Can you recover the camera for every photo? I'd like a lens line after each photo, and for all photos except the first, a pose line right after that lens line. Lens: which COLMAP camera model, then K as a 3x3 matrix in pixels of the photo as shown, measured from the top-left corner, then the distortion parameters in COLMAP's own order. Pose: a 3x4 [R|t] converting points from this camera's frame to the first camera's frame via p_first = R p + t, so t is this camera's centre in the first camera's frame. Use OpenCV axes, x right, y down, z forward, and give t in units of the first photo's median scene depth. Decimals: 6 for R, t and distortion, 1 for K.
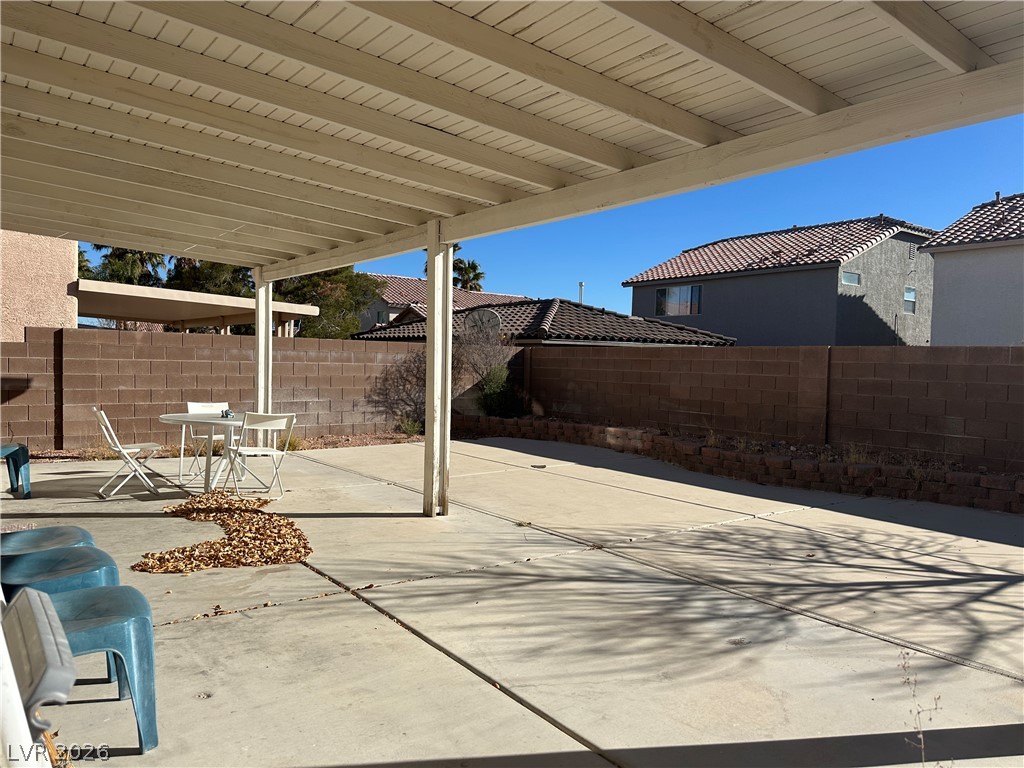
lens RADIAL K [[712.3, 0, 510.2], [0, 712.3, 385.7], [0, 0, 1]] dist [0.113681, -0.170868]
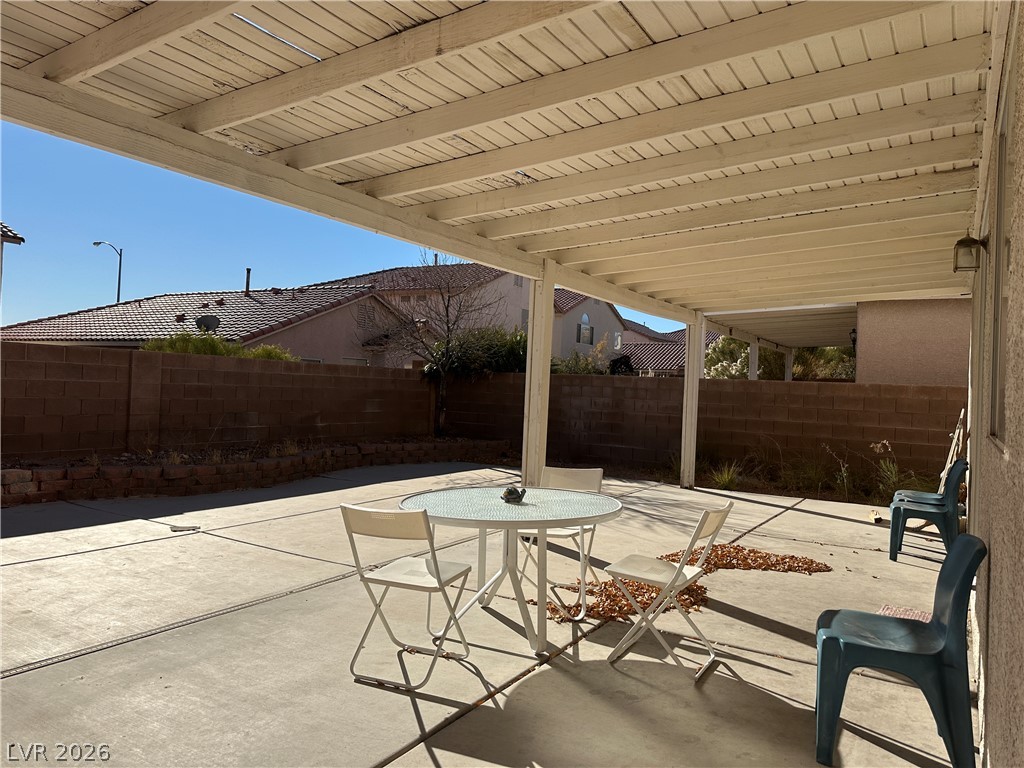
lens RADIAL K [[712.3, 0, 510.2], [0, 712.3, 385.7], [0, 0, 1]] dist [0.113681, -0.170868]
pose [[-0.340641, -0.040972, 0.939300, -0.698286], [-0.021261, 0.999130, 0.035871, -0.056065], [-0.939953, -0.007752, -0.341216, 0.915449]]
